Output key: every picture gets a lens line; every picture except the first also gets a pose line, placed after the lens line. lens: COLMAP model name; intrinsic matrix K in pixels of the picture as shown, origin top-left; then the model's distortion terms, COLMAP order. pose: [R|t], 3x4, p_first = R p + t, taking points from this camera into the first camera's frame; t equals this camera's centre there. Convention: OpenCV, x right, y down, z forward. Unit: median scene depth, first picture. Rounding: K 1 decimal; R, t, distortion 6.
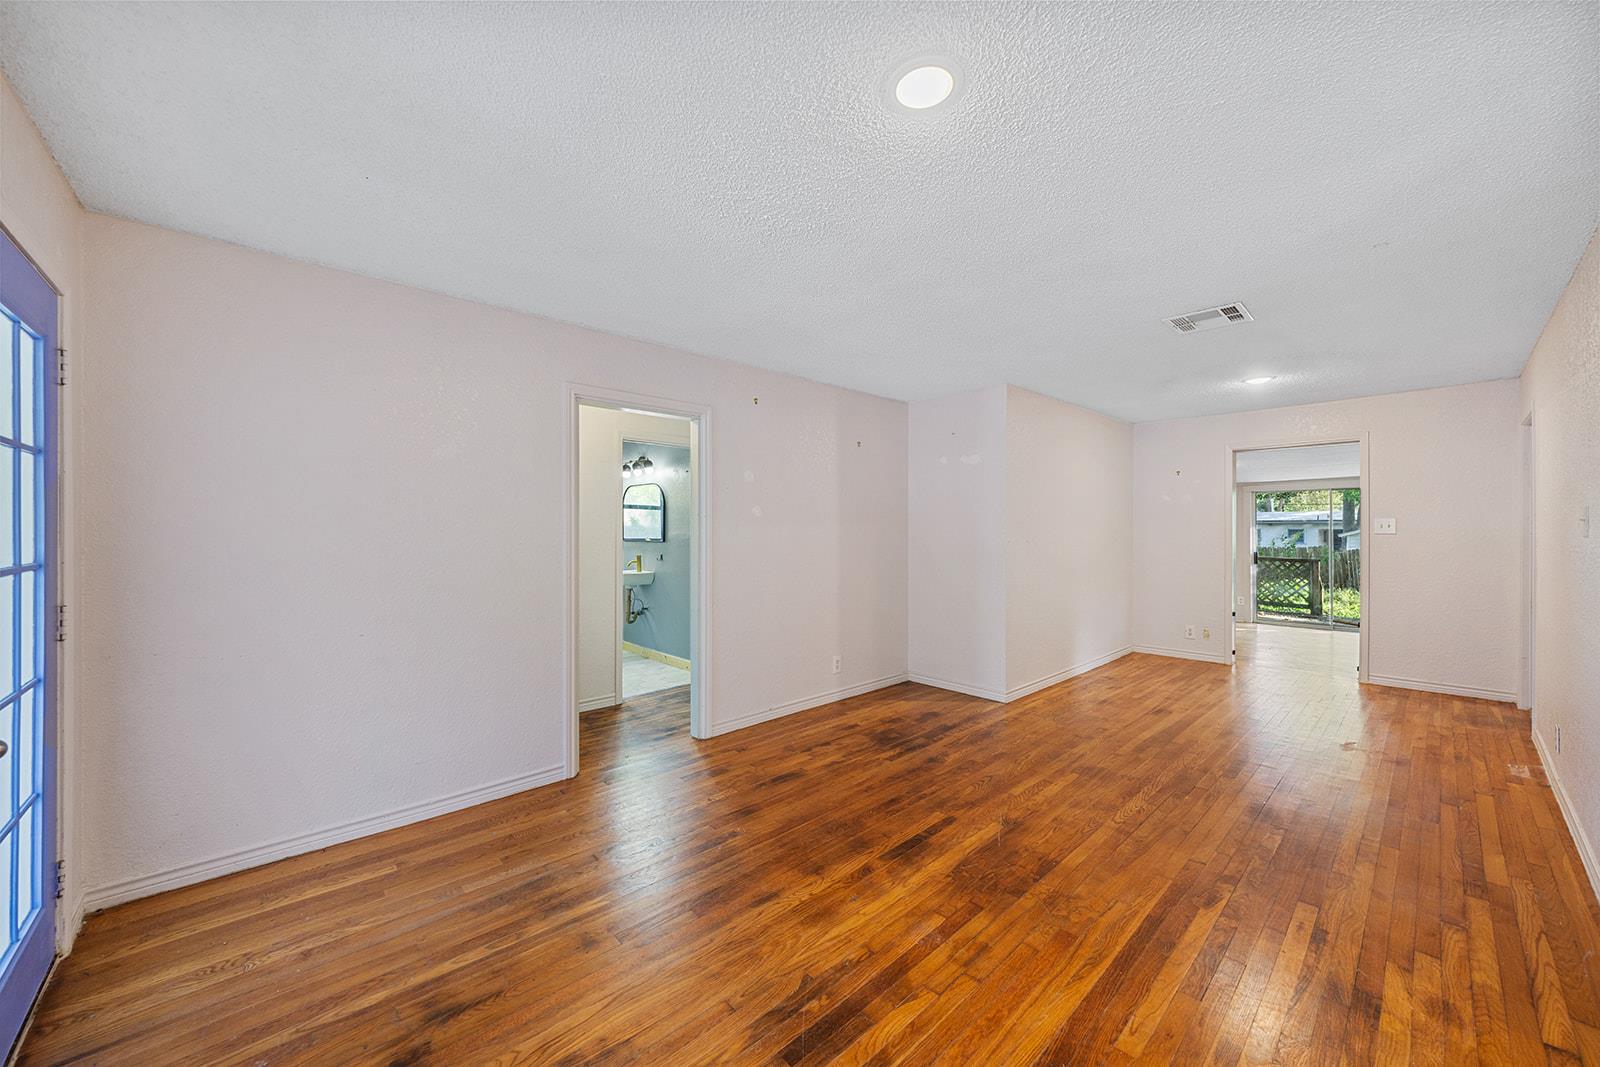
lens RADIAL K [[590.2, 0, 799.1], [0, 590.2, 533.4], [0, 0, 1]] dist [0.000994, -0.000256]
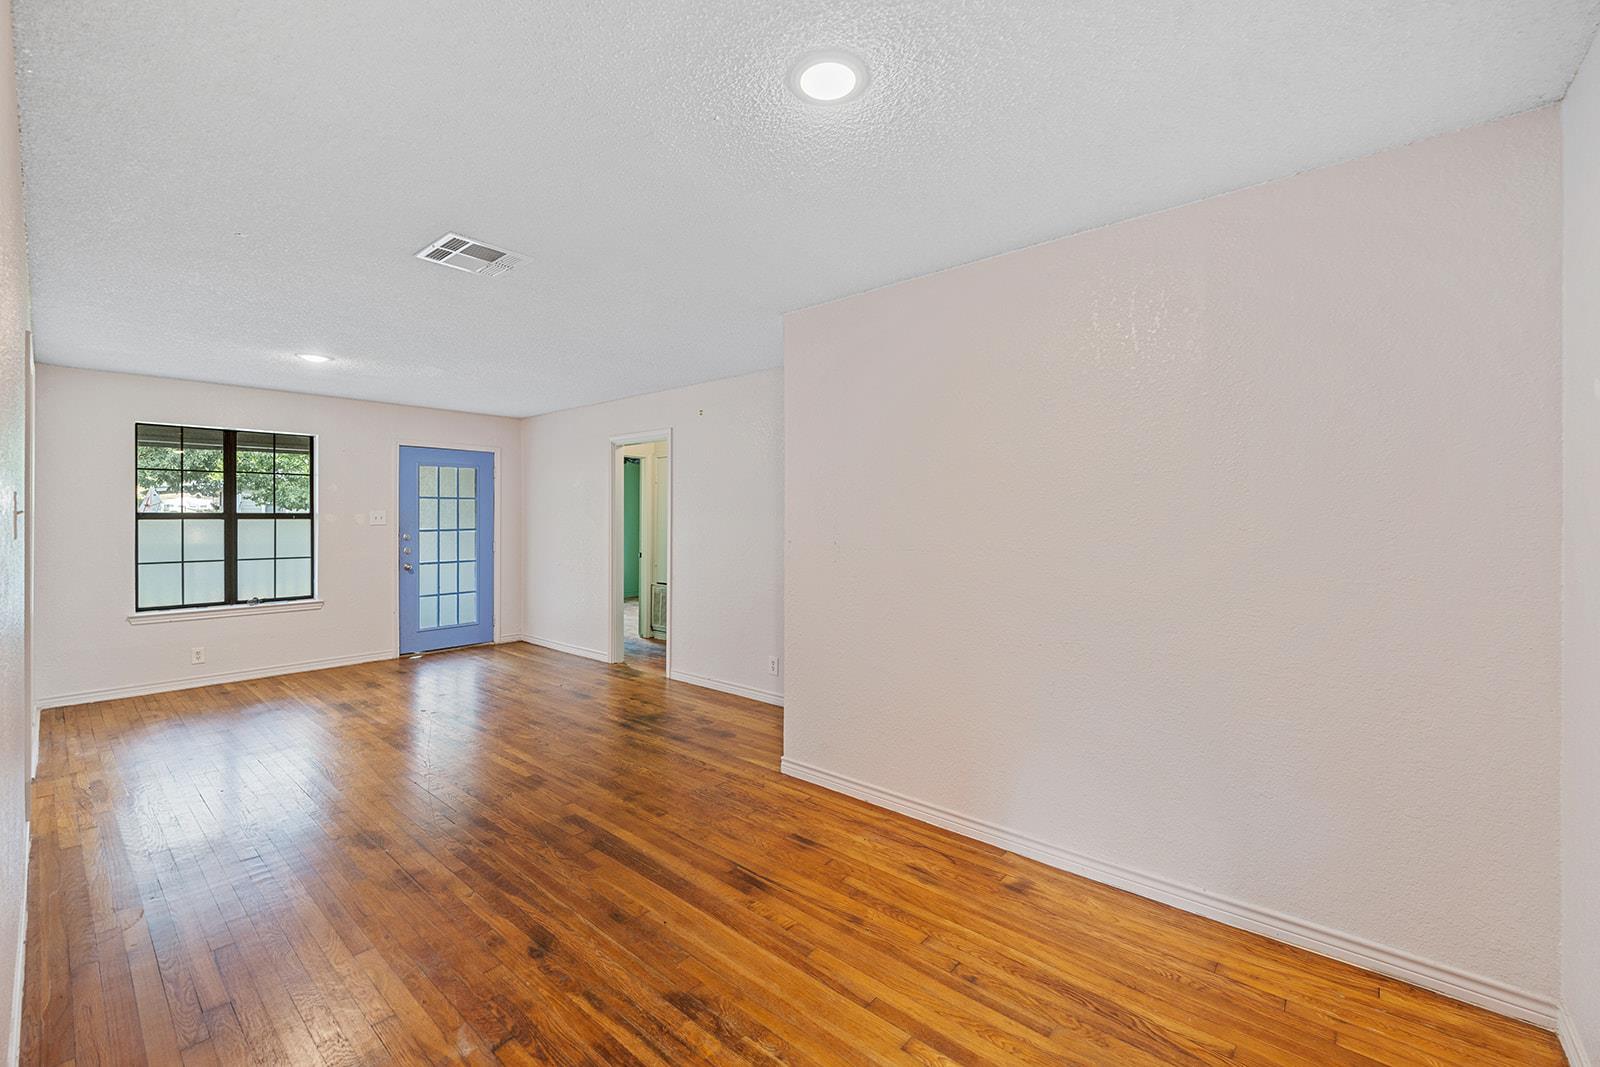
lens RADIAL K [[674.5, 0, 799.7], [0, 674.5, 516.8], [0, 0, 1]] dist [-0.002500, 0.000134]
pose [[0.101190, -0.002076, -0.994865, 1.161450], [-0.002280, 0.999995, -0.002319, -0.010660], [0.994864, 0.002503, 0.101185, 0.956470]]
